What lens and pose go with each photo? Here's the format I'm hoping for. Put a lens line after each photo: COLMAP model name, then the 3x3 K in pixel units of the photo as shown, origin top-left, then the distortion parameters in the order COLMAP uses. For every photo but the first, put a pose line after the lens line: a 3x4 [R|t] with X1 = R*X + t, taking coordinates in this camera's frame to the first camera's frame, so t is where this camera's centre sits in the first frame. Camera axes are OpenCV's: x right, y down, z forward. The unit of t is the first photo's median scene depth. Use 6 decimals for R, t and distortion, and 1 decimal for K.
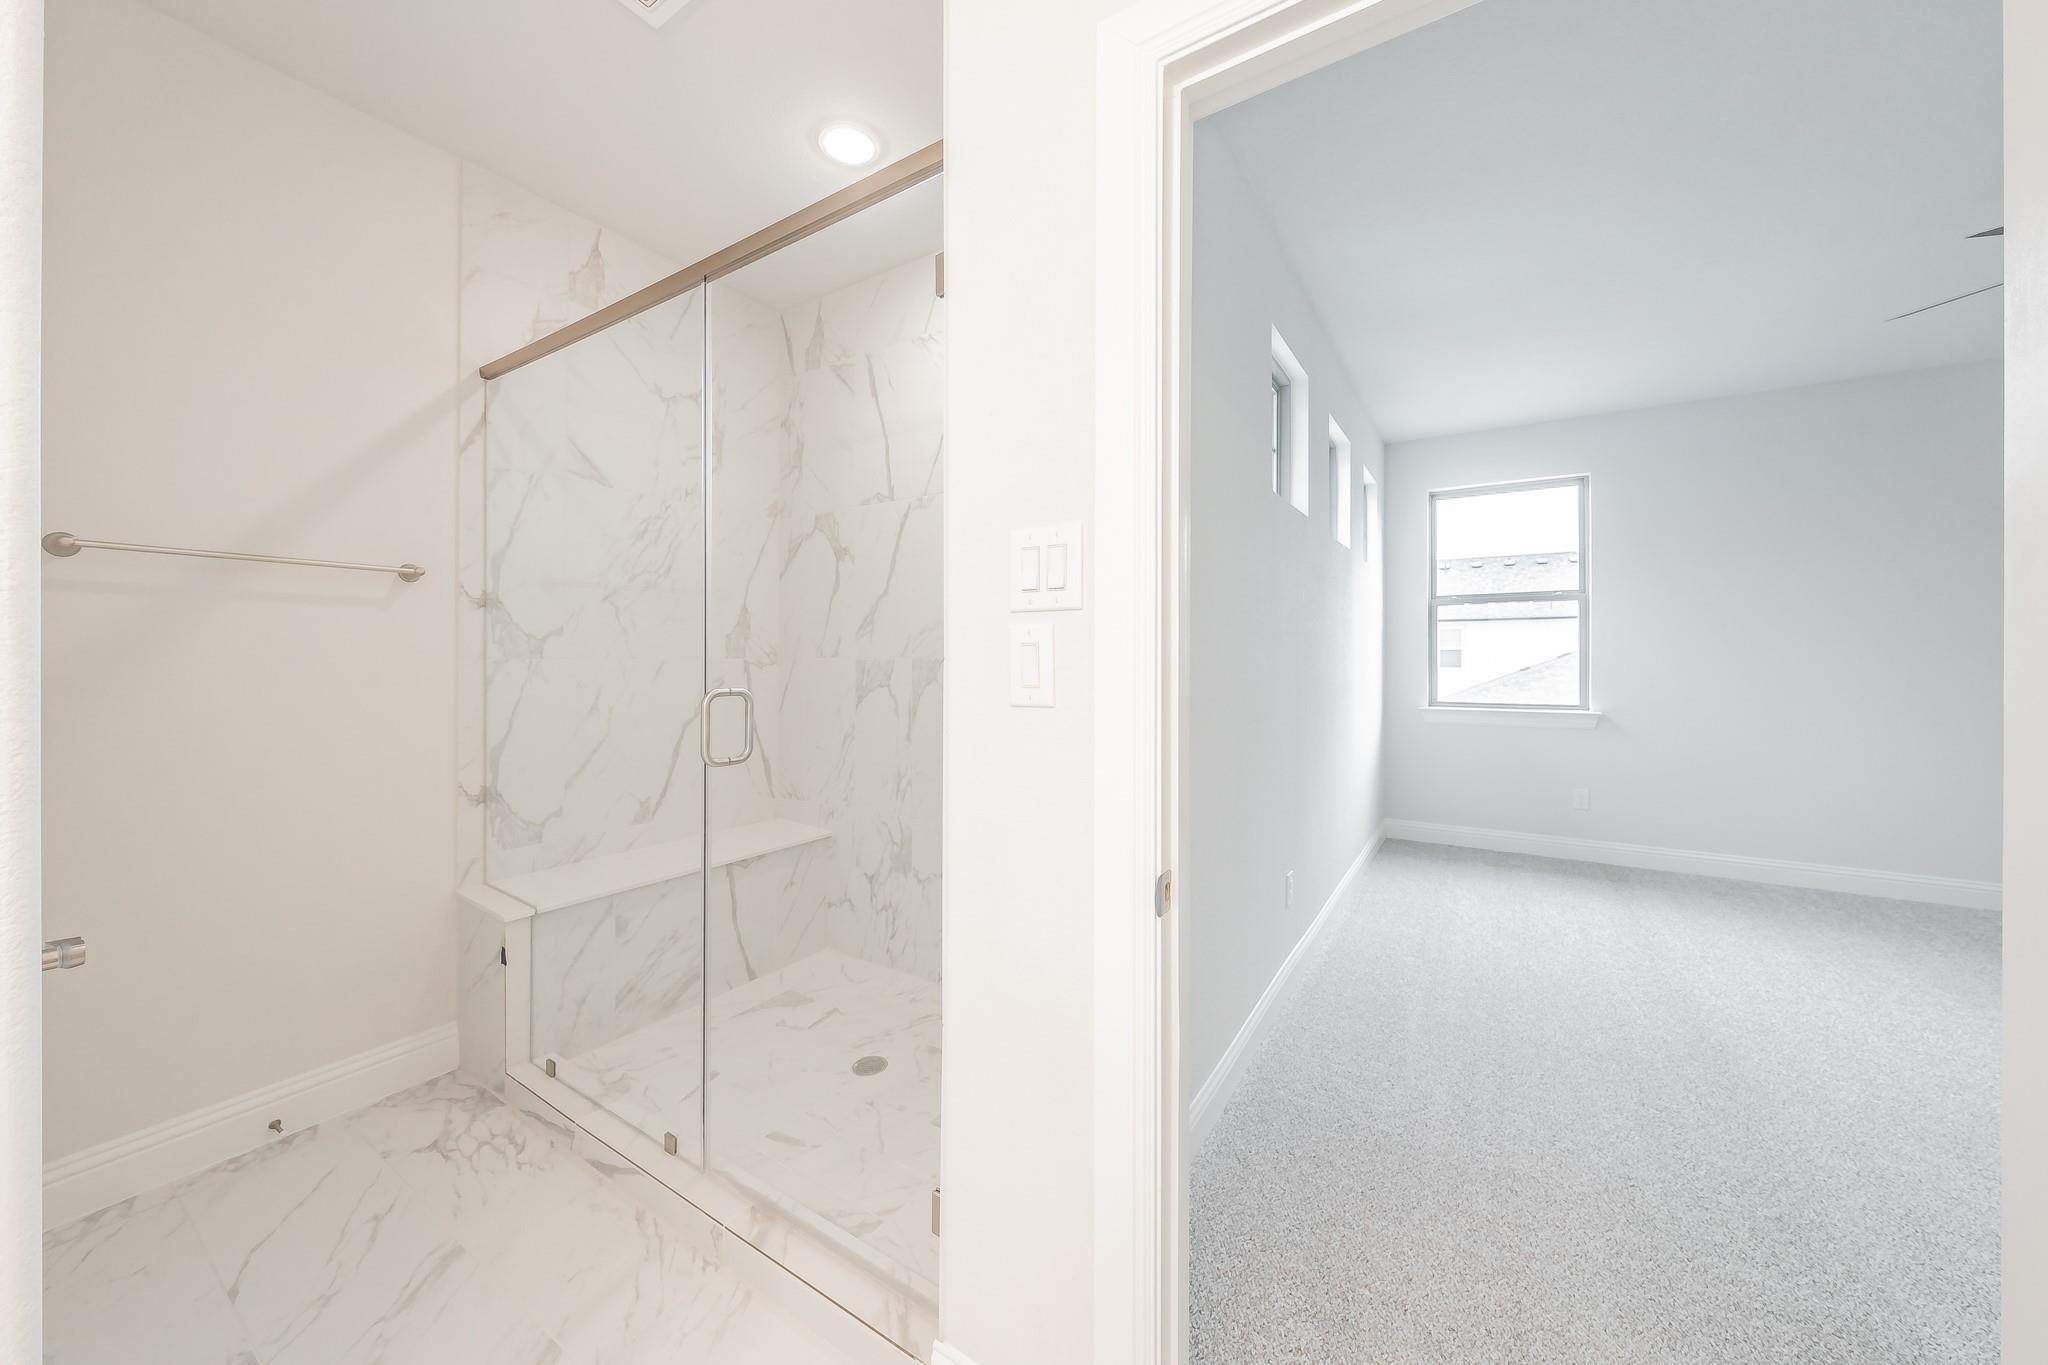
lens RADIAL K [[728.9, 0, 1030.5], [0, 728.9, 656.8], [0, 0, 1]] dist [0.000038, 0.000070]
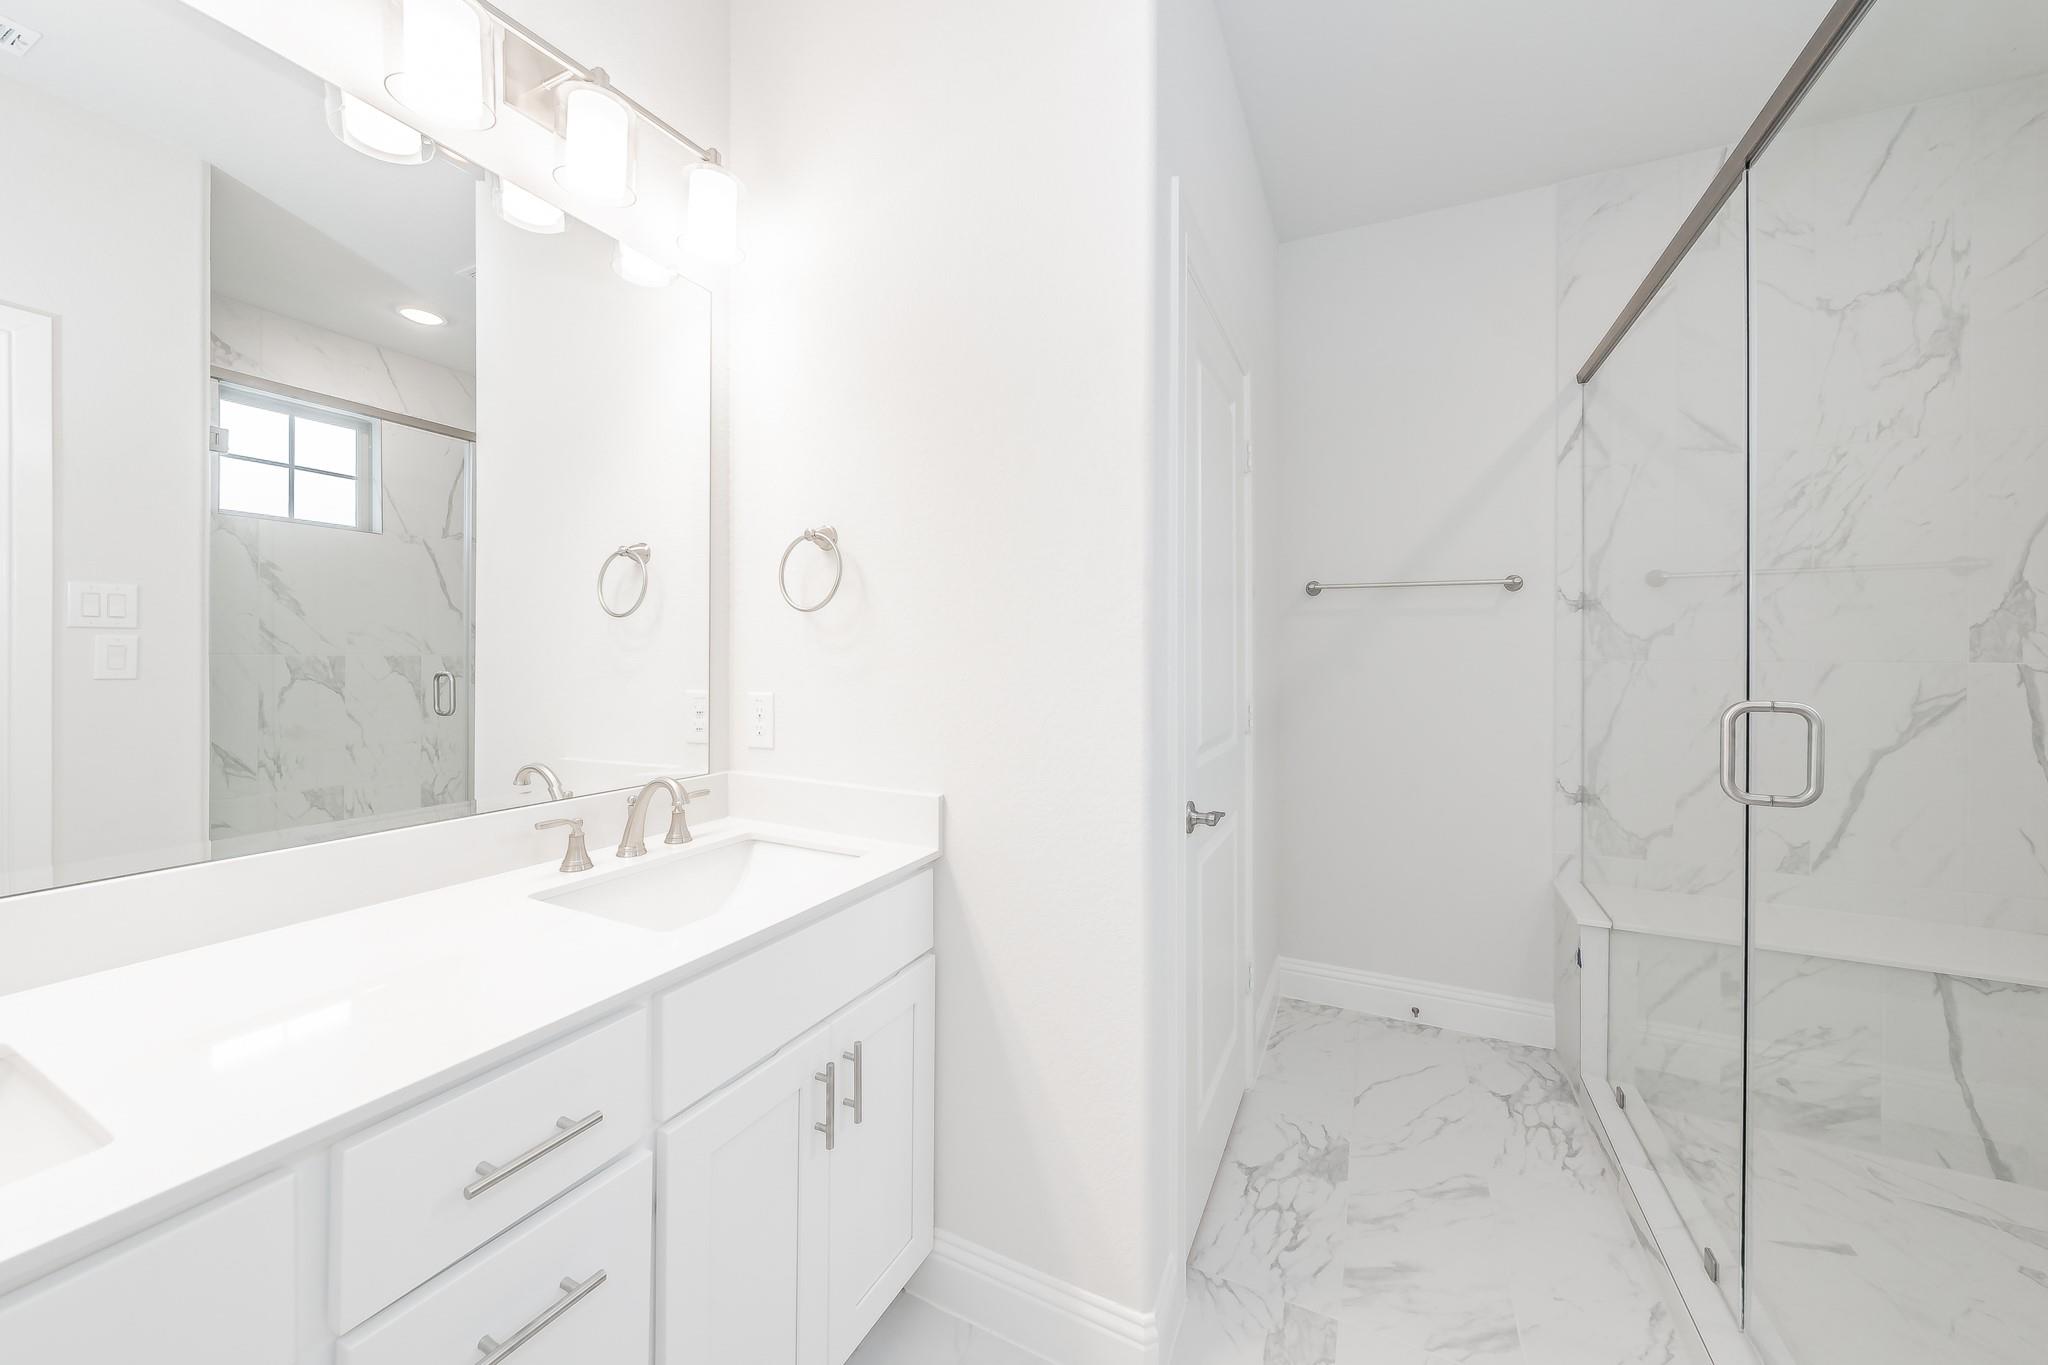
lens RADIAL K [[728.9, 0, 1030.5], [0, 728.9, 656.8], [0, 0, 1]] dist [0.000038, 0.000070]
pose [[0.122292, 0.002088, -0.992492, 0.162770], [-0.004300, 0.999990, 0.001574, 0.000013], [0.992485, 0.004075, 0.122300, 0.120522]]
